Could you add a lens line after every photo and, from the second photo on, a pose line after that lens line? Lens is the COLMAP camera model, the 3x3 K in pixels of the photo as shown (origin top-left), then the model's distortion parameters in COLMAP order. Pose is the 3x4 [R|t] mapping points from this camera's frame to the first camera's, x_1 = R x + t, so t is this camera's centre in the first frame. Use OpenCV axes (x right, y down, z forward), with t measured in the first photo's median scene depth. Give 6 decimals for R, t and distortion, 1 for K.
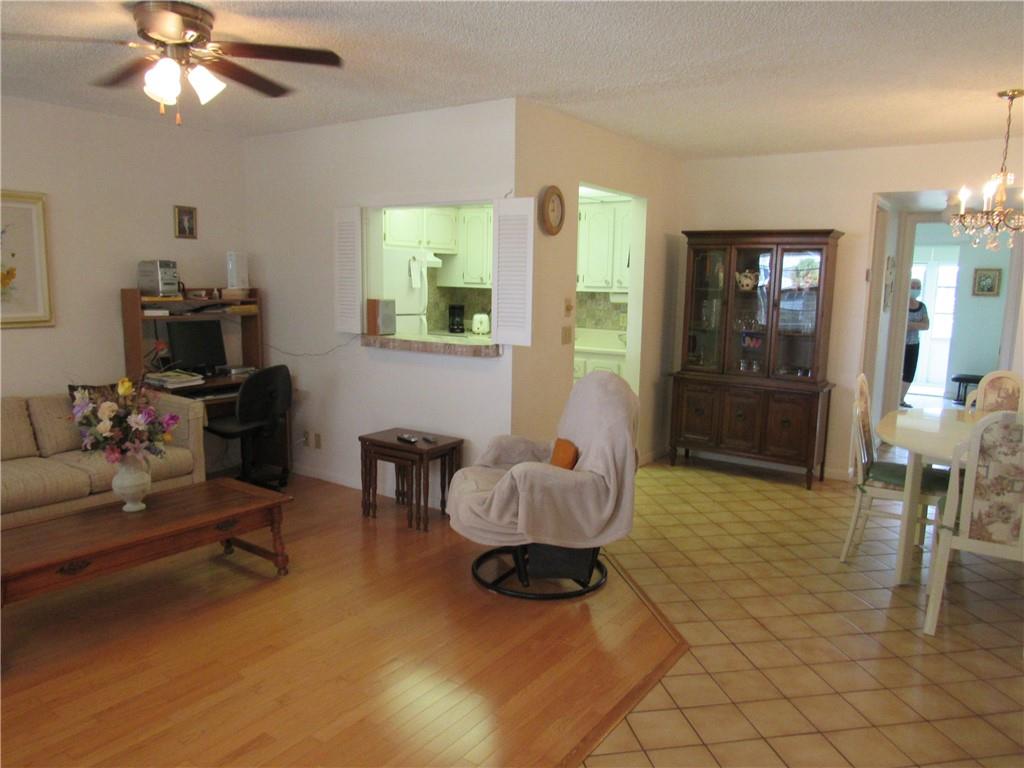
lens RADIAL K [[733.5, 0, 512.1], [0, 733.5, 386.4], [0, 0, 1]] dist [-0.036415, 0.017303]
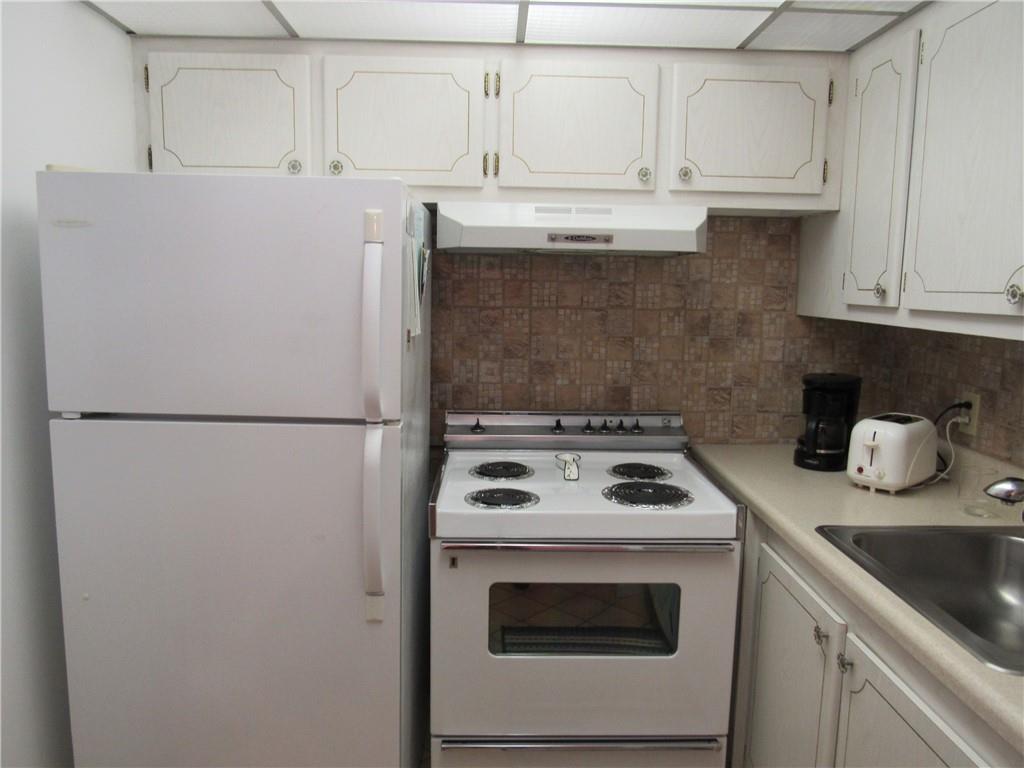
lens RADIAL K [[733.5, 0, 511.8], [0, 733.5, 385.4], [0, 0, 1]] dist [-0.036415, 0.017303]
pose [[0.591936, 0.098703, -0.799918, 0.098752], [-0.124084, 0.991801, 0.030558, -0.108731], [0.796376, 0.081169, 0.599331, 0.766773]]
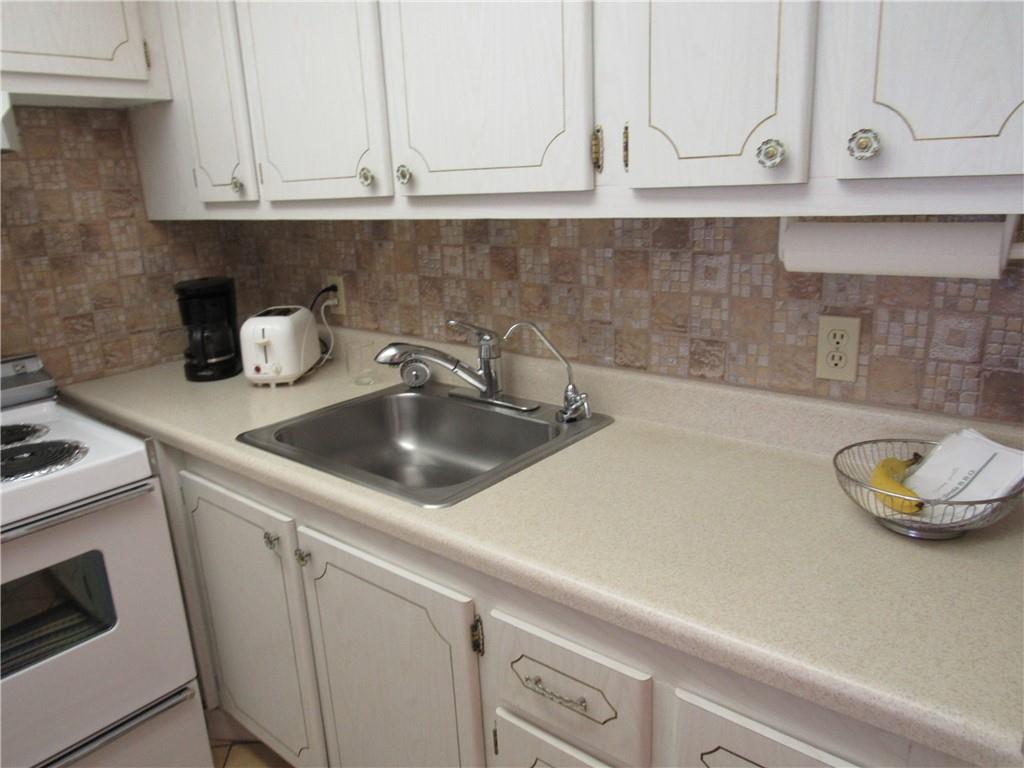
lens RADIAL K [[733.5, 0, 517.3], [0, 733.5, 383.1], [0, 0, 1]] dist [-0.036415, 0.017303]
pose [[0.995096, -0.043302, -0.088930, 0.080350], [0.053723, 0.991519, 0.118342, -0.107006], [0.083051, -0.122539, 0.988983, 0.775029]]
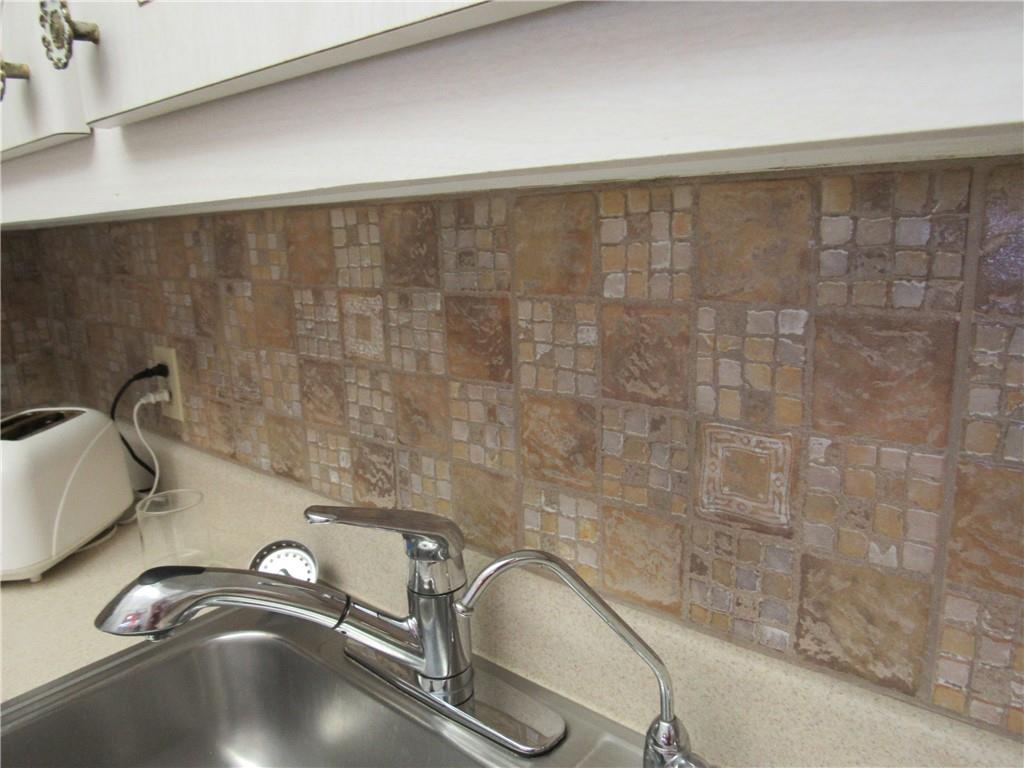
lens RADIAL K [[733.5, 0, 513.7], [0, 733.5, 394.0], [0, 0, 1]] dist [-0.036415, 0.017303]
pose [[0.994283, -0.037154, -0.100100, 0.069170], [0.045183, 0.995836, 0.079173, -0.118996], [0.096741, -0.083243, 0.991822, 0.937647]]
